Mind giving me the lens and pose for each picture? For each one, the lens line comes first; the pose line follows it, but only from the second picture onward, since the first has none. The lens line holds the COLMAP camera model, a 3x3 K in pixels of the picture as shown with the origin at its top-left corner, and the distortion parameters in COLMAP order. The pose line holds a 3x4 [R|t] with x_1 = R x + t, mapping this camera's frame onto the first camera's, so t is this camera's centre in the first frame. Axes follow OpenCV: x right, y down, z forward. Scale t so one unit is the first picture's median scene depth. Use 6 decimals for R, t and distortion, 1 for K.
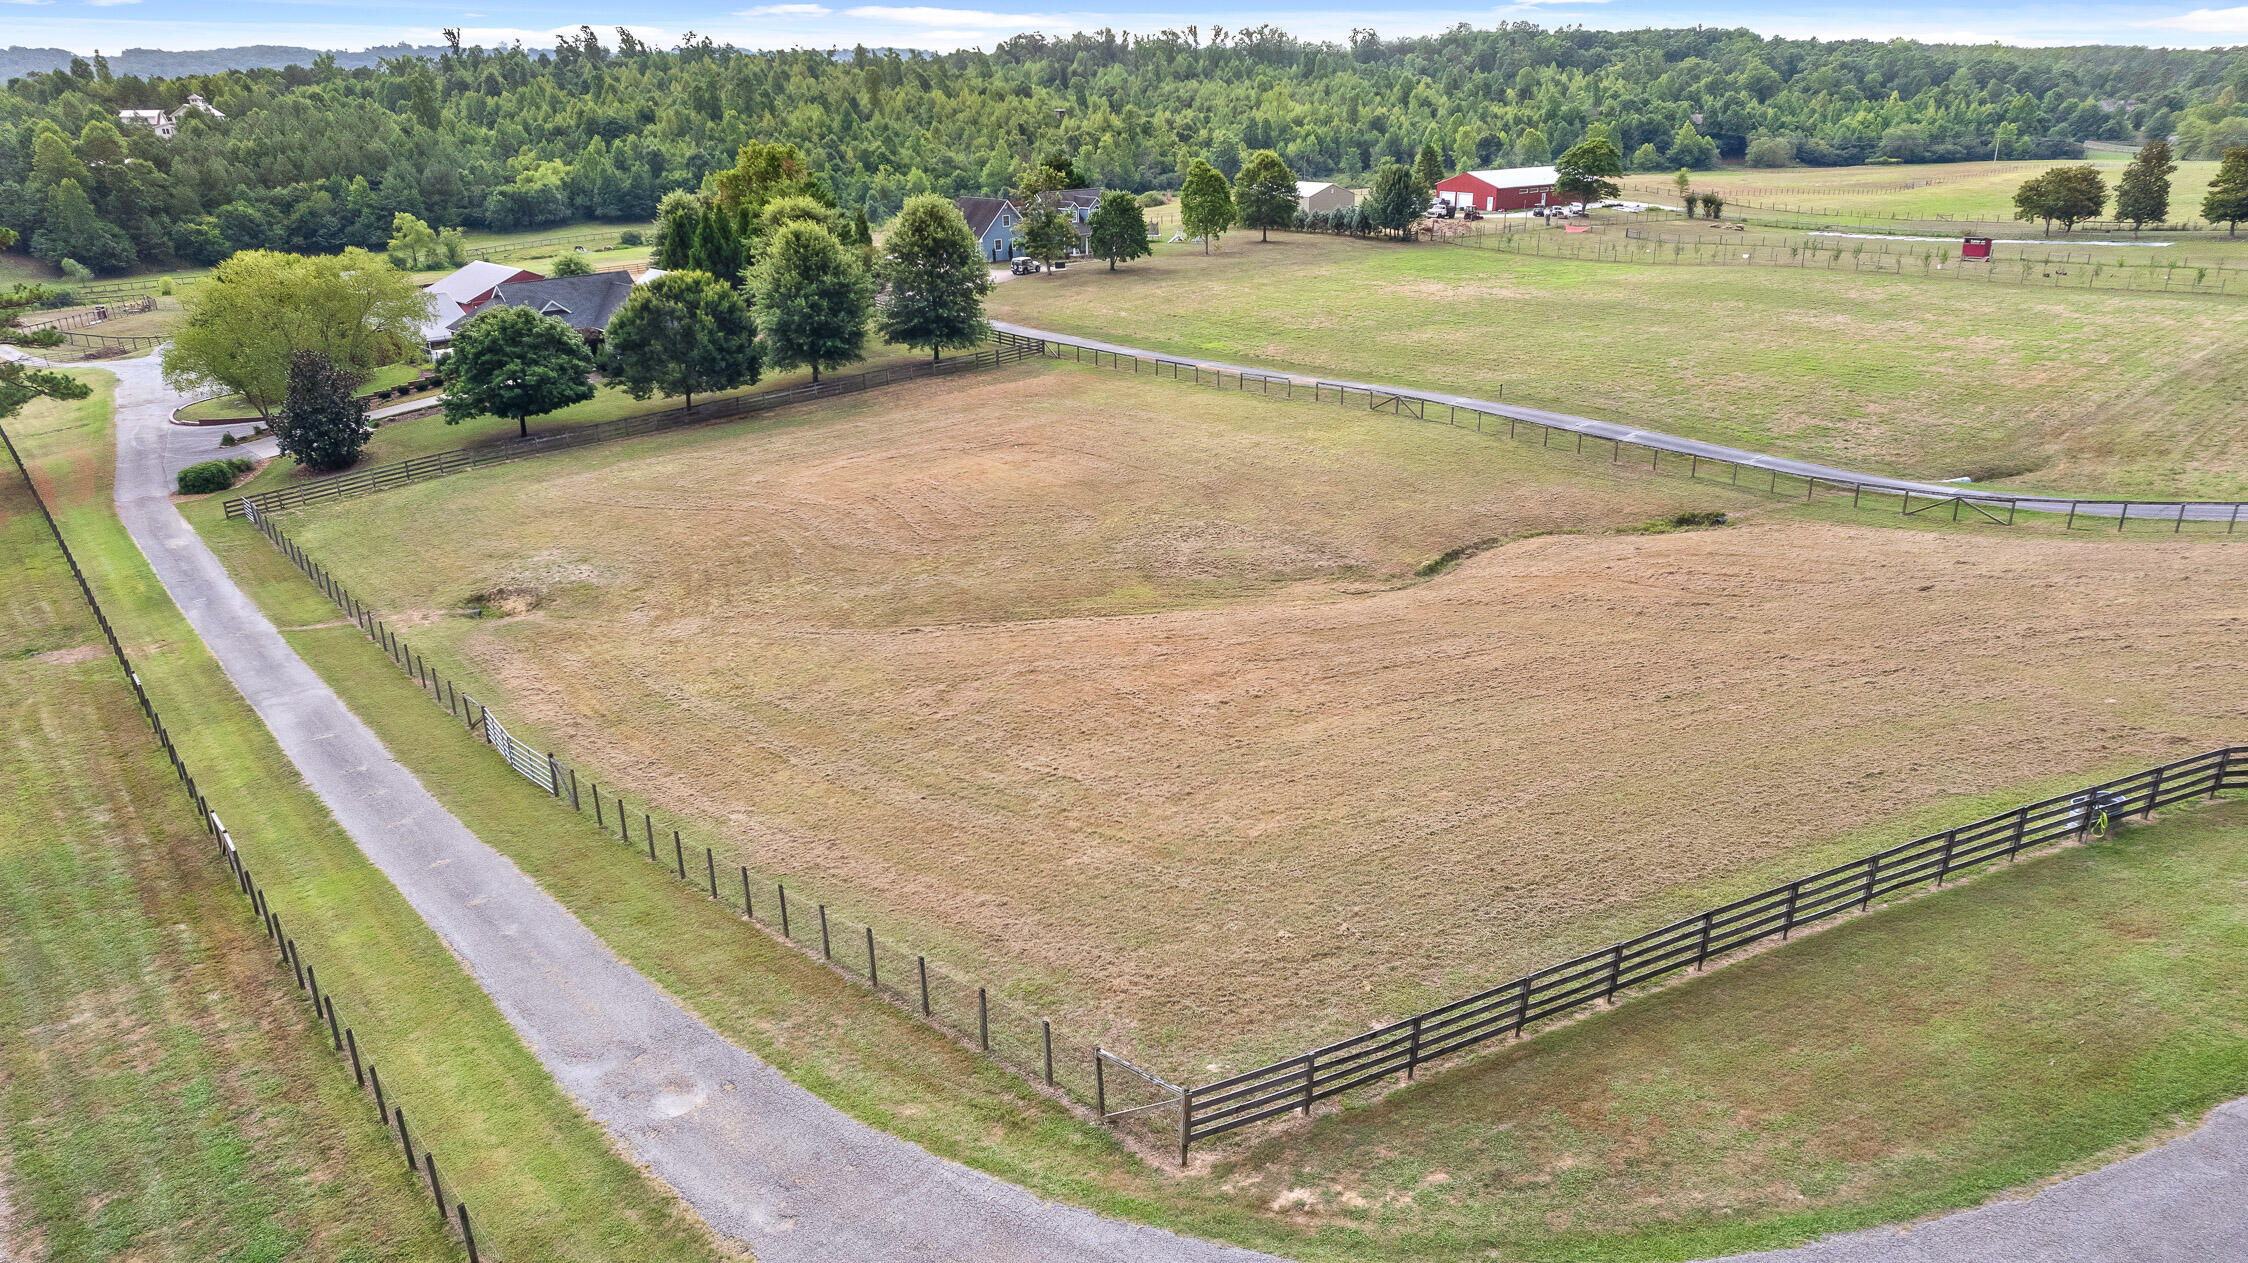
lens RADIAL K [[1440.0, 0, 1127.8], [0, 1440.0, 620.3], [0, 0, 1]] dist [-0.075958, 0.067942]
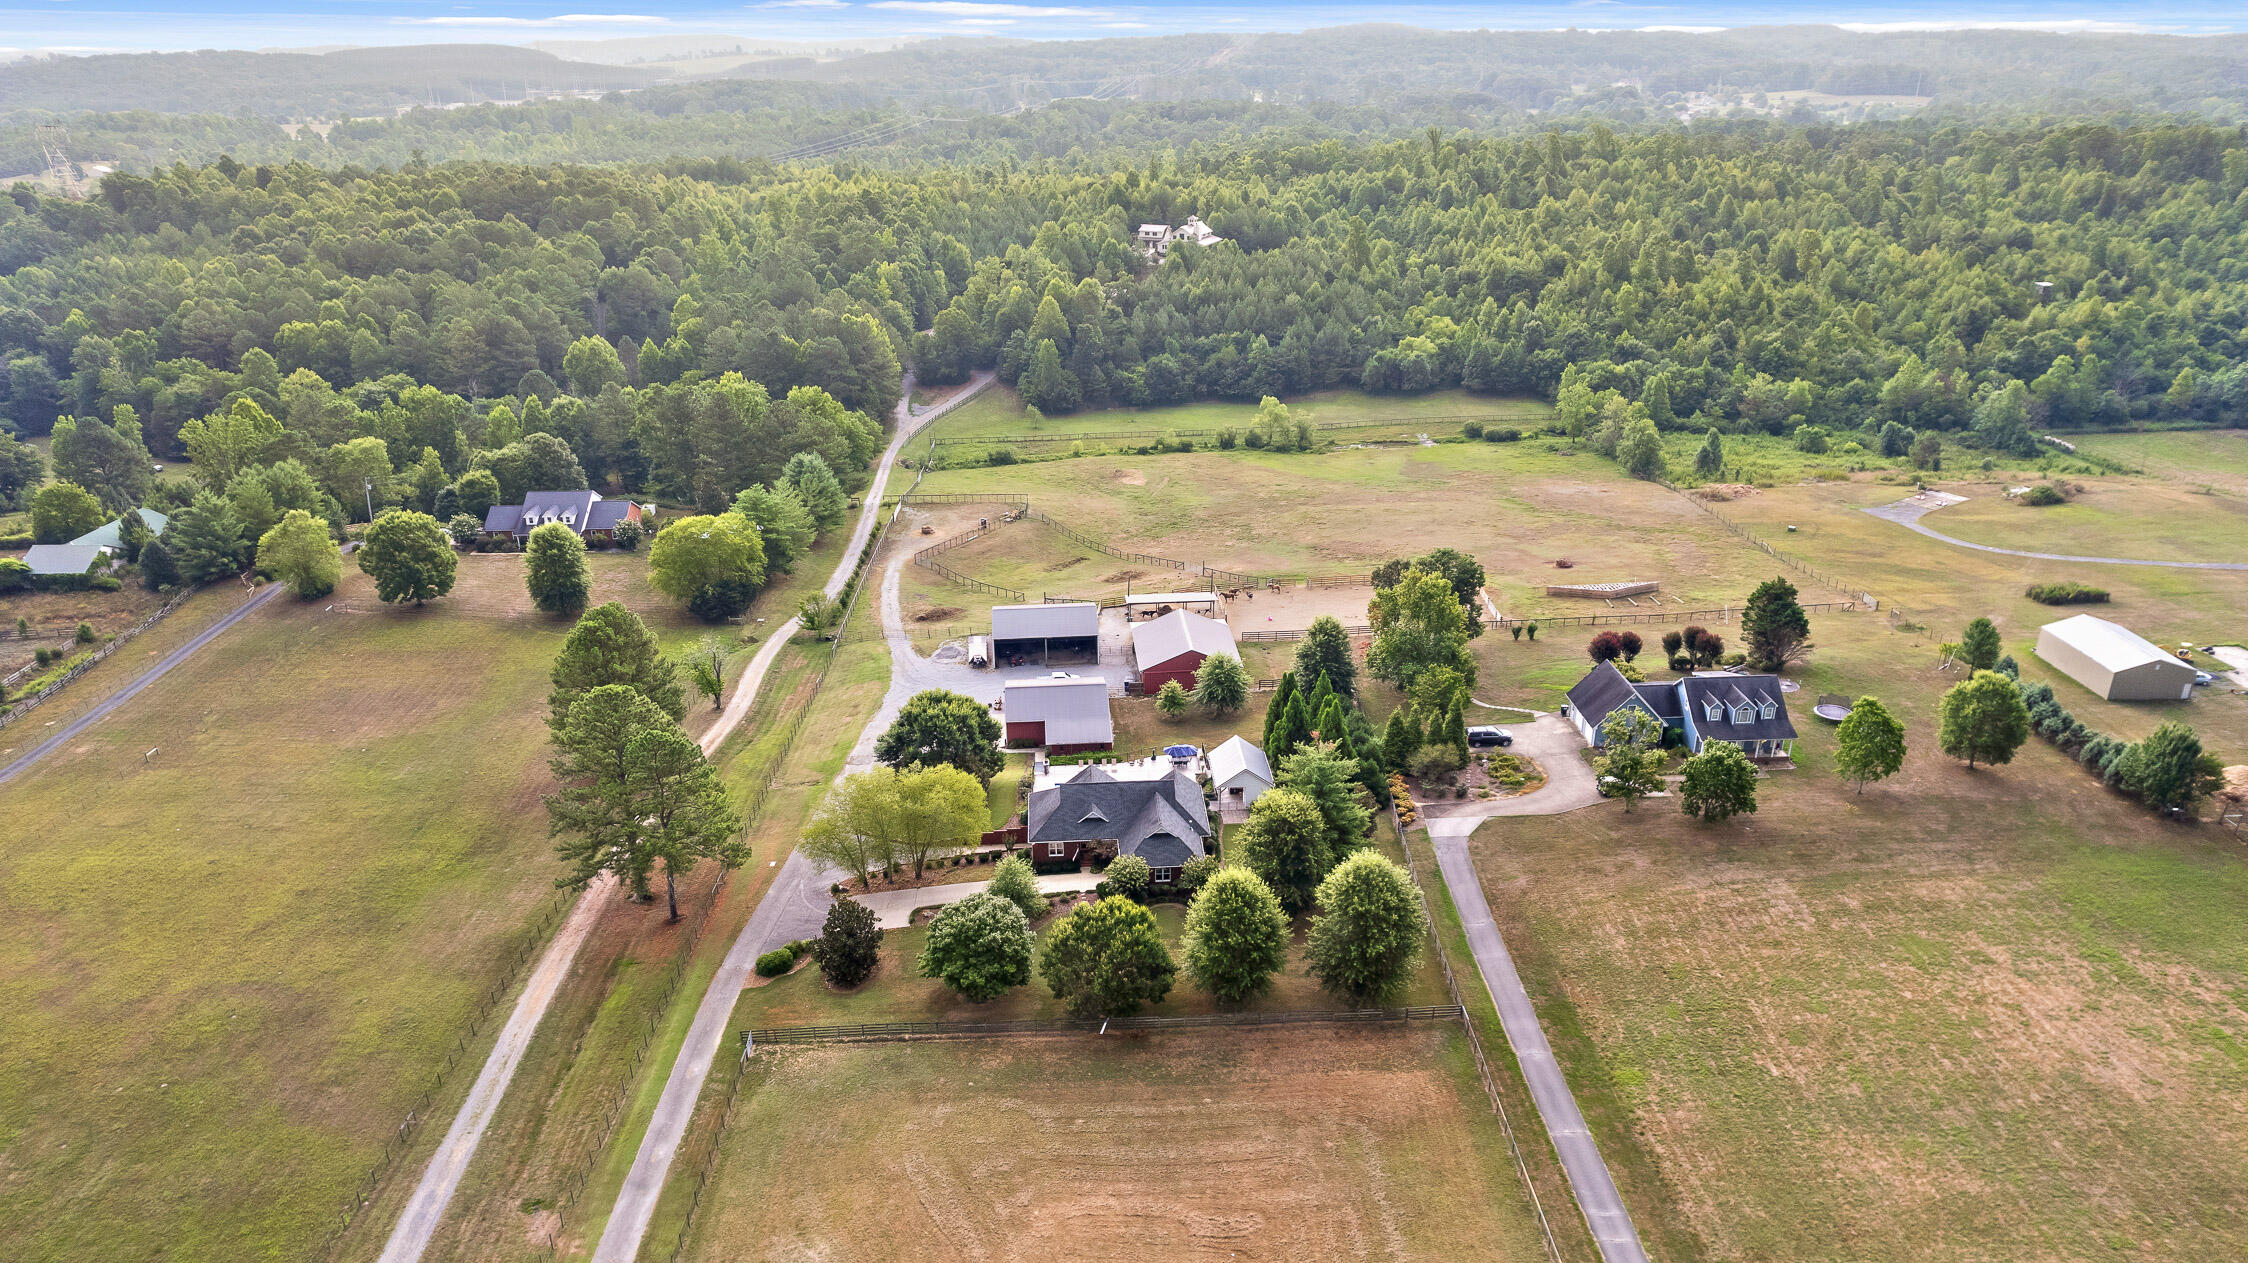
lens RADIAL K [[1440.0, 0, 1123.5], [0, 1440.0, 622.9], [0, 0, 1]] dist [-0.075958, 0.067942]
pose [[0.771245, 0.245101, -0.587458, 0.090712], [-0.224132, 0.968357, 0.109769, -0.166043], [0.595774, 0.047009, 0.801775, 0.013724]]
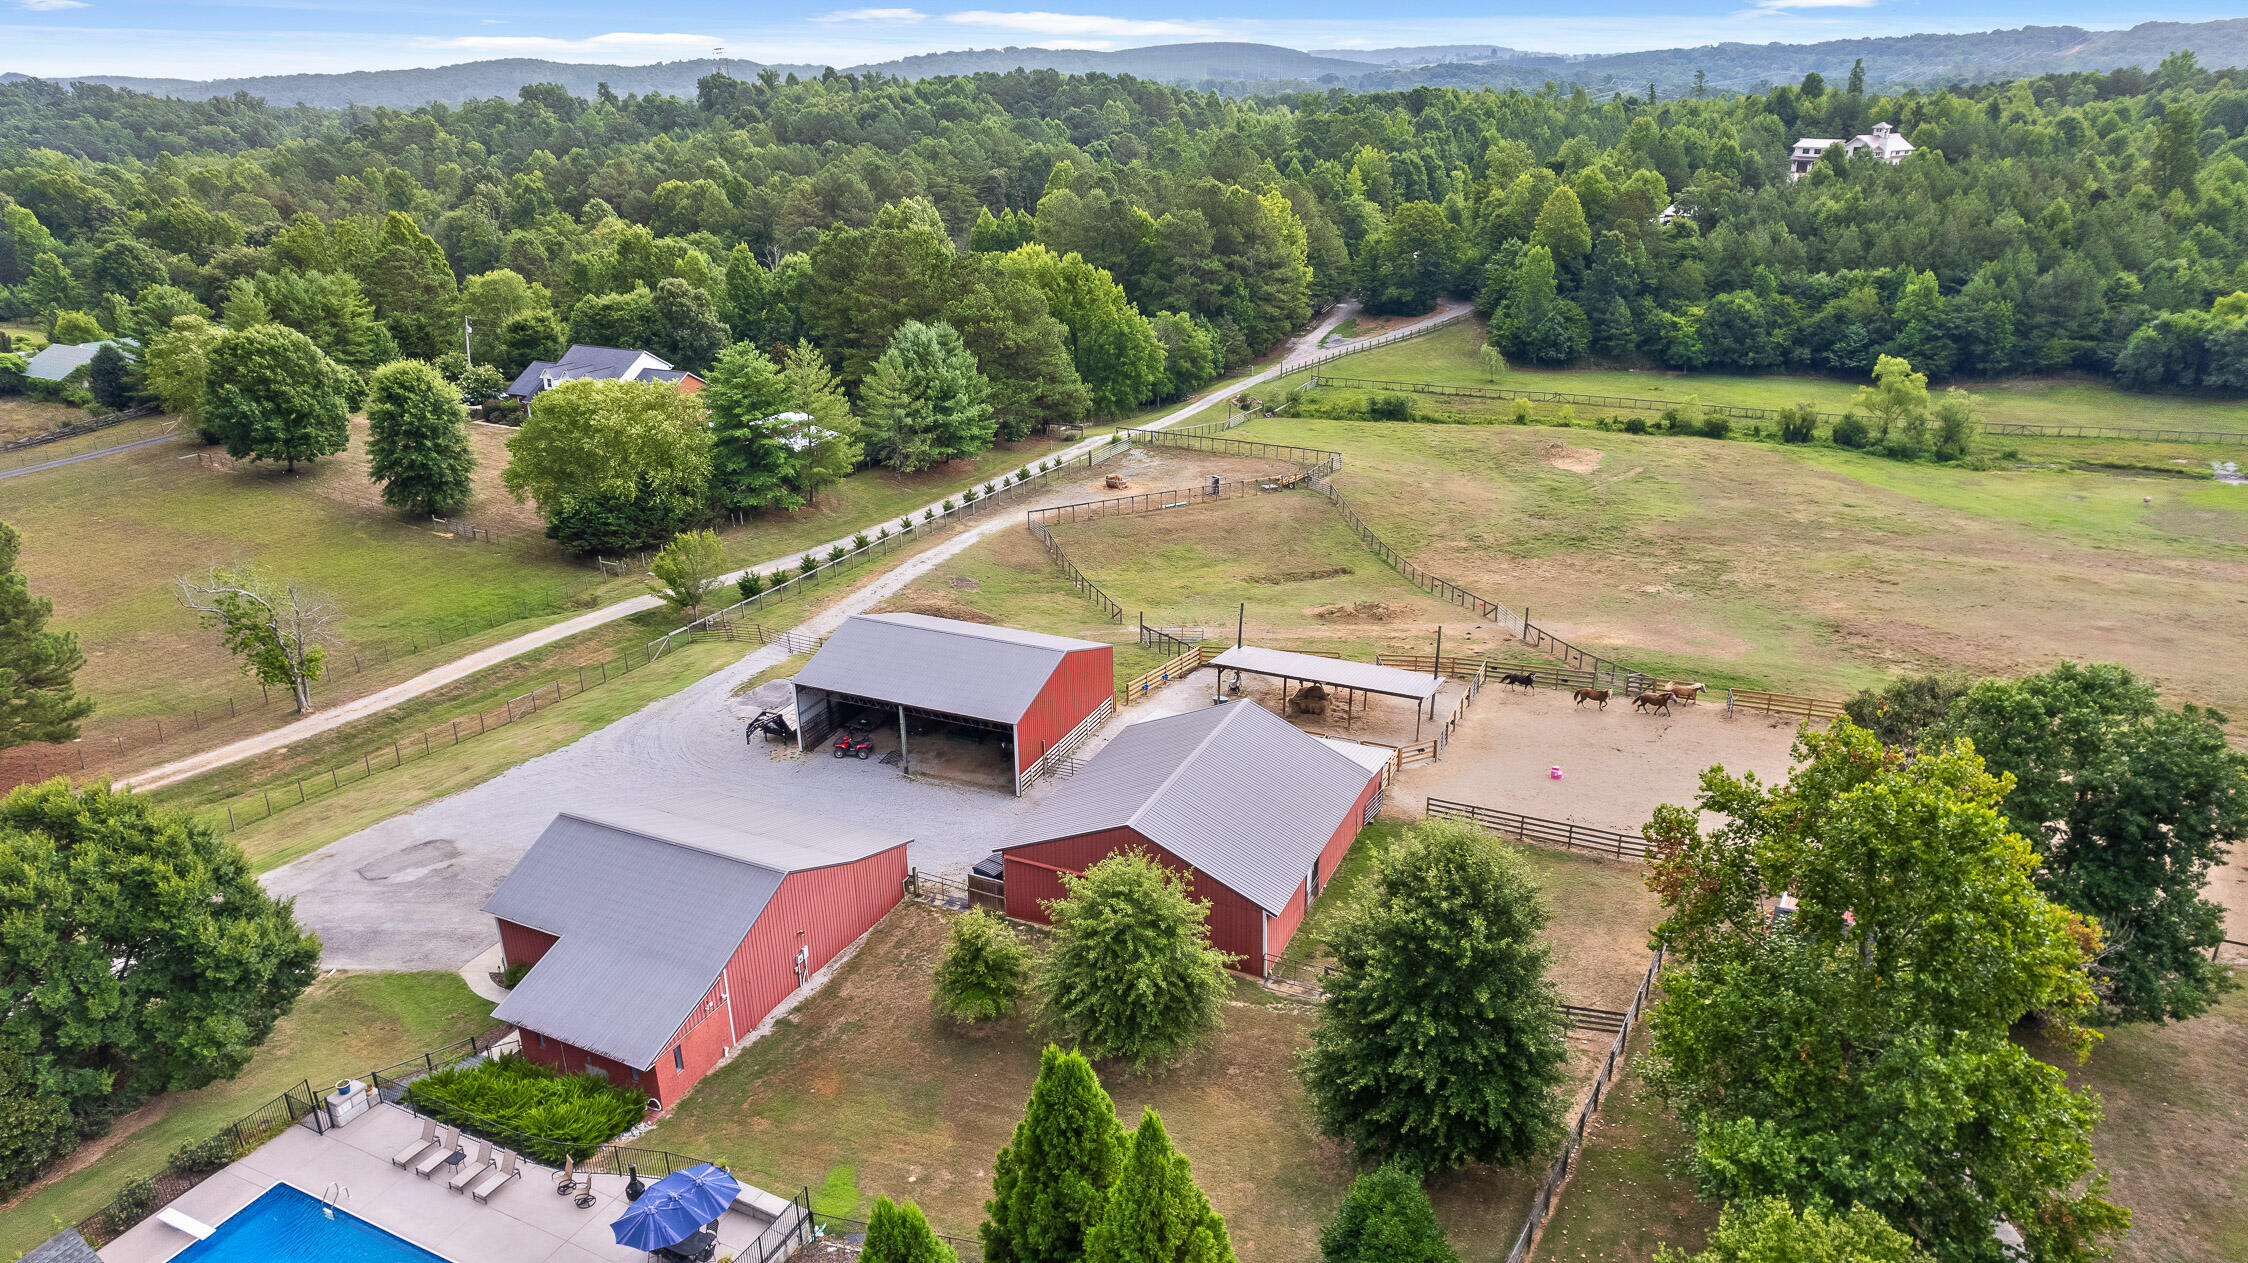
lens RADIAL K [[1440.0, 0, 1122.5], [0, 1440.0, 626.3], [0, 0, 1]] dist [-0.075958, 0.067942]
pose [[0.366992, 0.341160, -0.865405, -0.048497], [-0.319773, 0.919892, 0.227033, -0.165742], [0.873534, 0.193414, 0.446687, 0.352971]]
